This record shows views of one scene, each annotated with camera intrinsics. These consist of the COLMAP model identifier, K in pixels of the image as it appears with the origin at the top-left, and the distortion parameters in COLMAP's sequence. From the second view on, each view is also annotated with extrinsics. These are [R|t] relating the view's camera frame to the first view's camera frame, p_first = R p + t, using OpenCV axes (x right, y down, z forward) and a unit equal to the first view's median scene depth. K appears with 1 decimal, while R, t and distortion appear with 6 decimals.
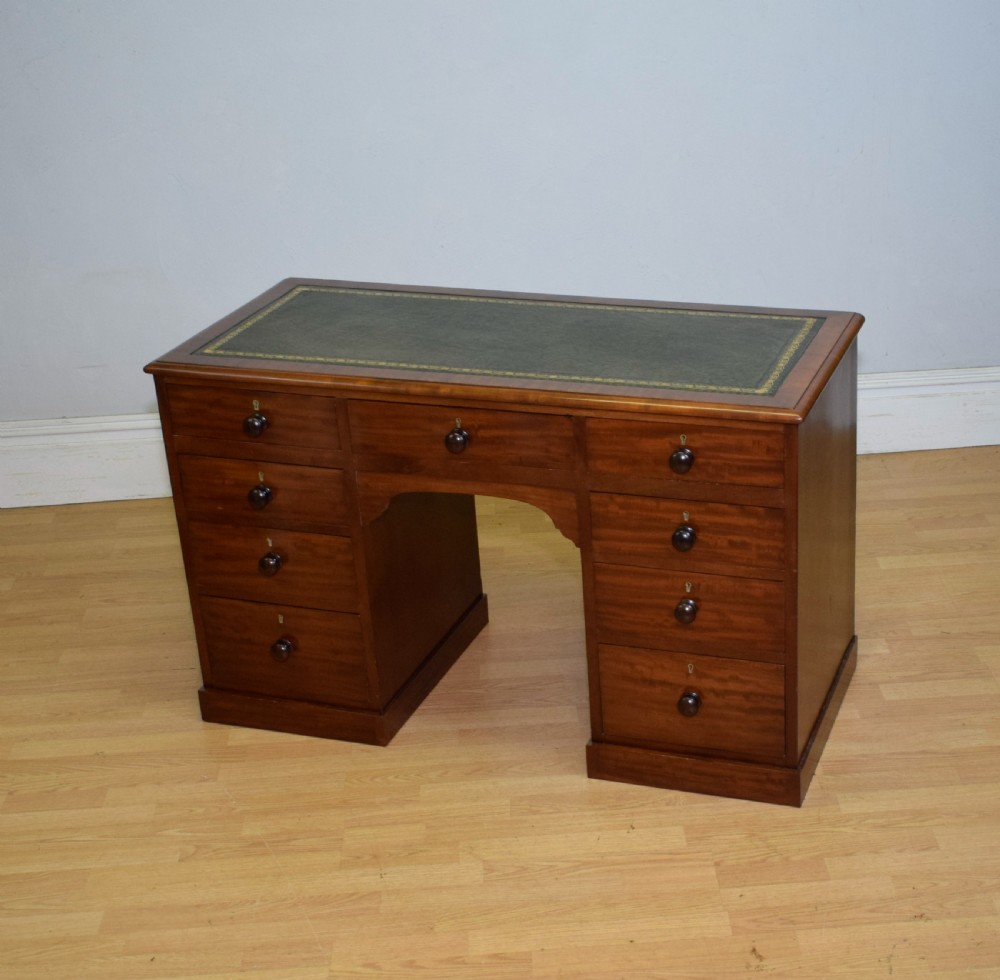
lens RADIAL K [[1696.2, 0, 612.4], [0, 1696.2, 597.0], [0, 0, 1]] dist [-0.013057, -0.047143]
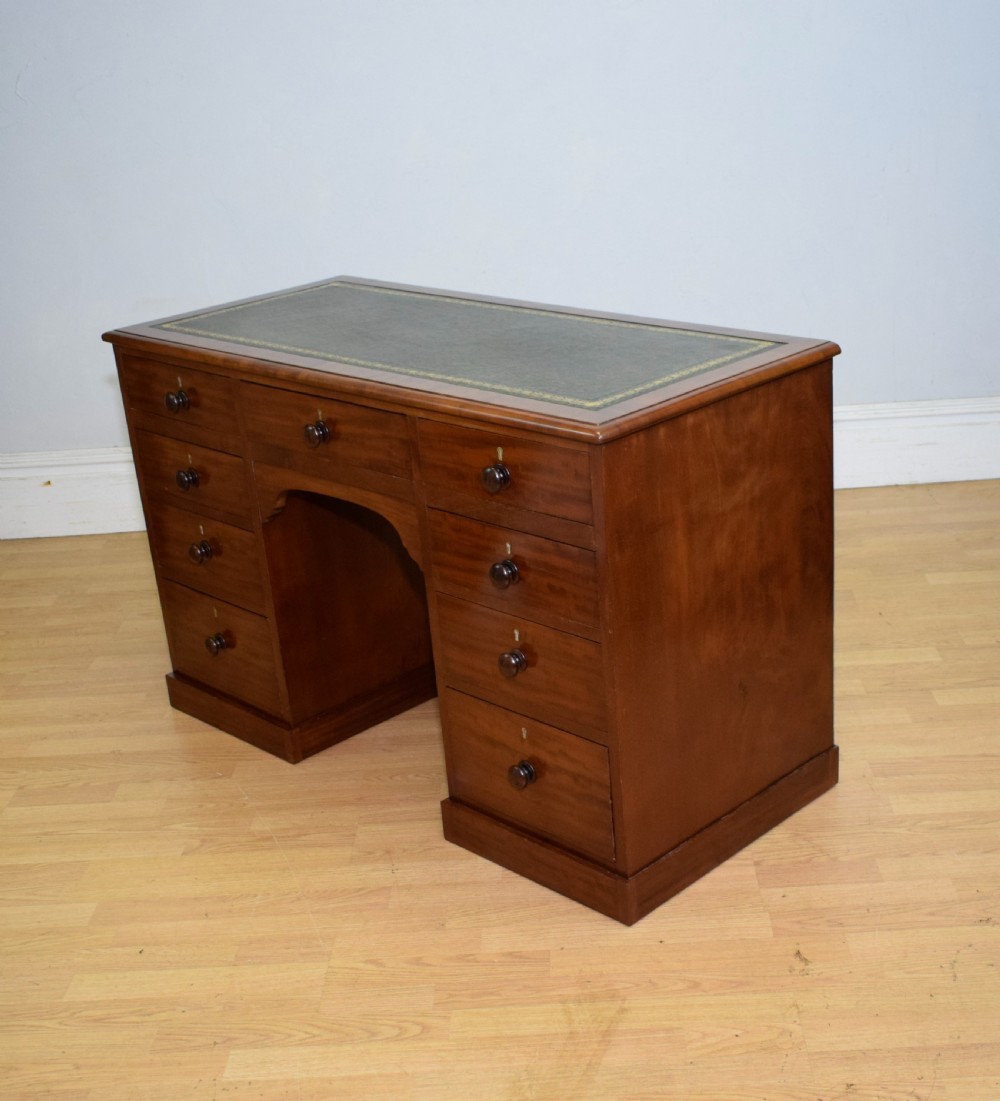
lens RADIAL K [[1517.2, 0, 550.0], [0, 1517.2, 666.0], [0, 0, 1]] dist [-0.014017, -0.056392]
pose [[0.898833, 0.166140, -0.405583, 0.362461], [-0.171084, 0.984956, 0.024323, -0.011494], [0.403522, 0.047527, 0.913735, 0.315227]]
